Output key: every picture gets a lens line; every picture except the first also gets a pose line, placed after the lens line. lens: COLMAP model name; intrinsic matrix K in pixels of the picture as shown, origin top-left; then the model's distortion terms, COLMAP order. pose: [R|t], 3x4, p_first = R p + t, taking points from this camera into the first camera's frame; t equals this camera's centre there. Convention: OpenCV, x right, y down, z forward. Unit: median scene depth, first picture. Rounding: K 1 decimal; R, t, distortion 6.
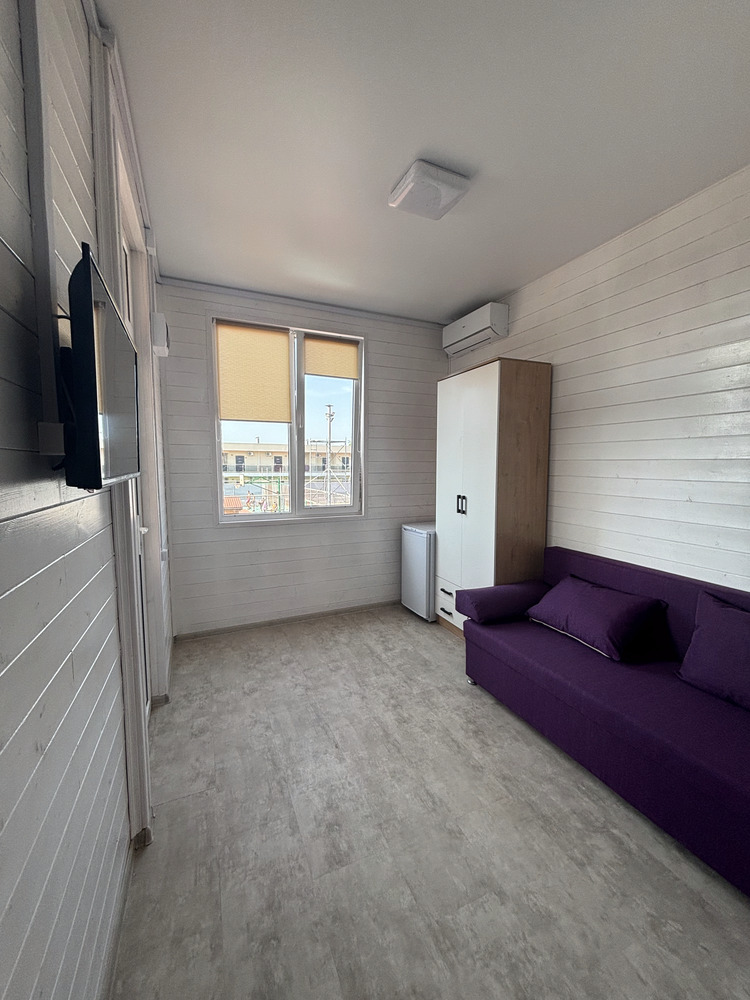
lens RADIAL K [[399.6, 0, 379.4], [0, 399.6, 495.8], [0, 0, 1]] dist [-0.000550, 0.000831]
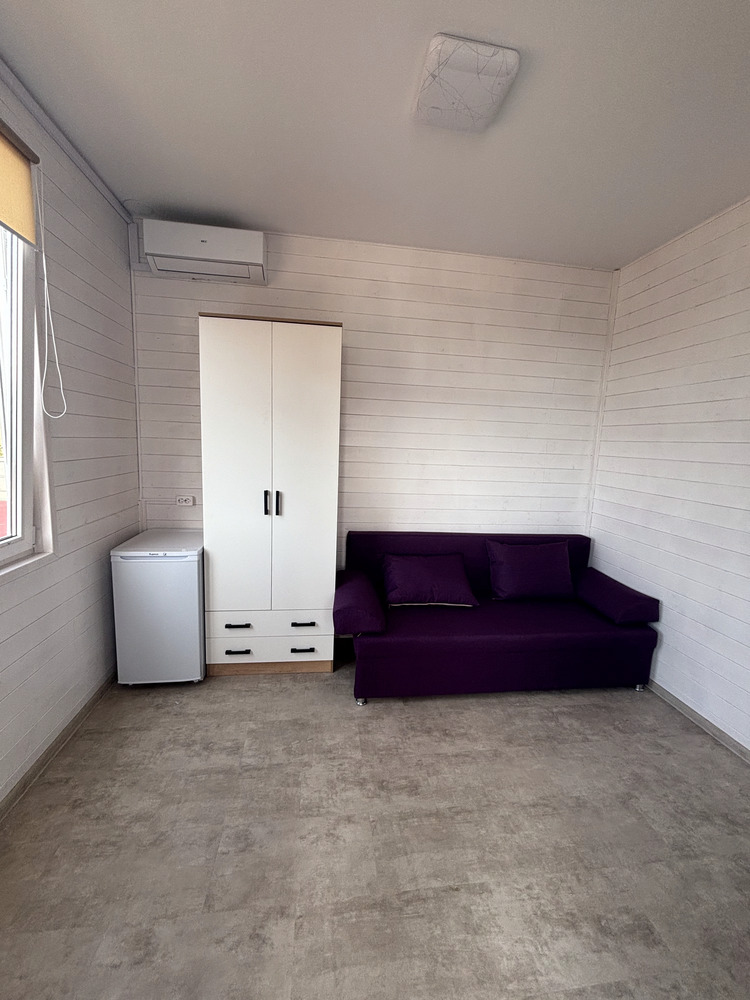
lens RADIAL K [[399.6, 0, 372.4], [0, 399.6, 498.3], [0, 0, 1]] dist [-0.000550, 0.000831]
pose [[0.288367, -0.122673, 0.949629, -0.638093], [0.040598, 0.992434, 0.115874, -0.093926], [-0.956659, 0.005139, 0.291166, 0.851430]]
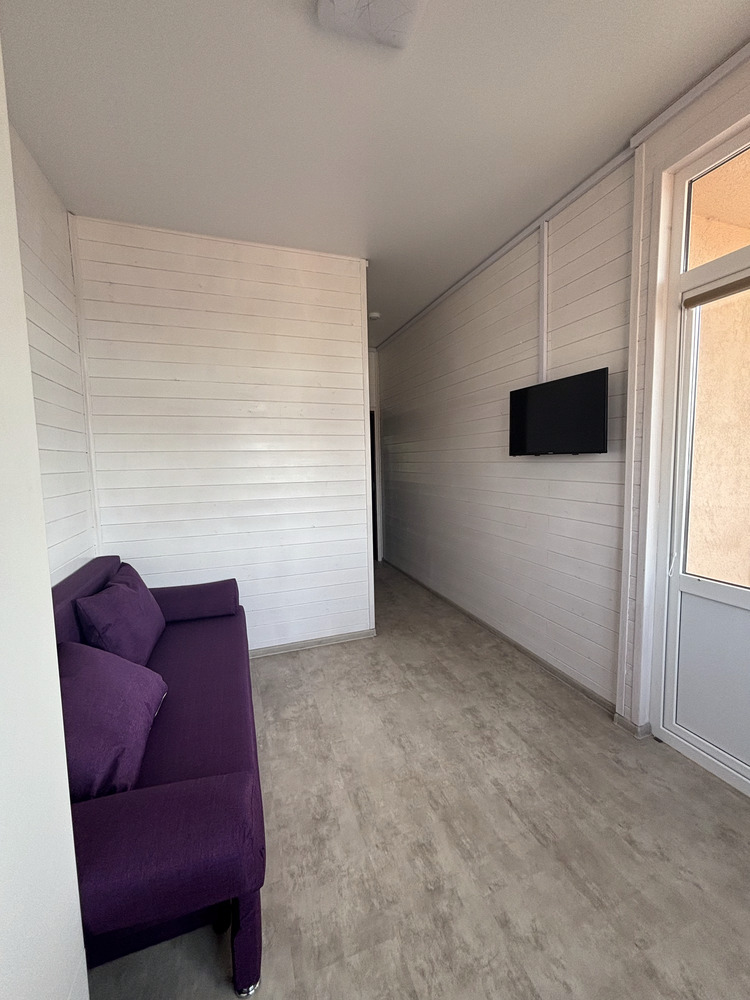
lens RADIAL K [[399.6, 0, 376.7], [0, 399.6, 499.8], [0, 0, 1]] dist [-0.000550, 0.000831]
pose [[-0.996761, 0.008848, 0.079931, 0.078650], [0.023012, 0.983749, 0.178071, -0.096836], [-0.077057, 0.179334, -0.980766, 1.535884]]
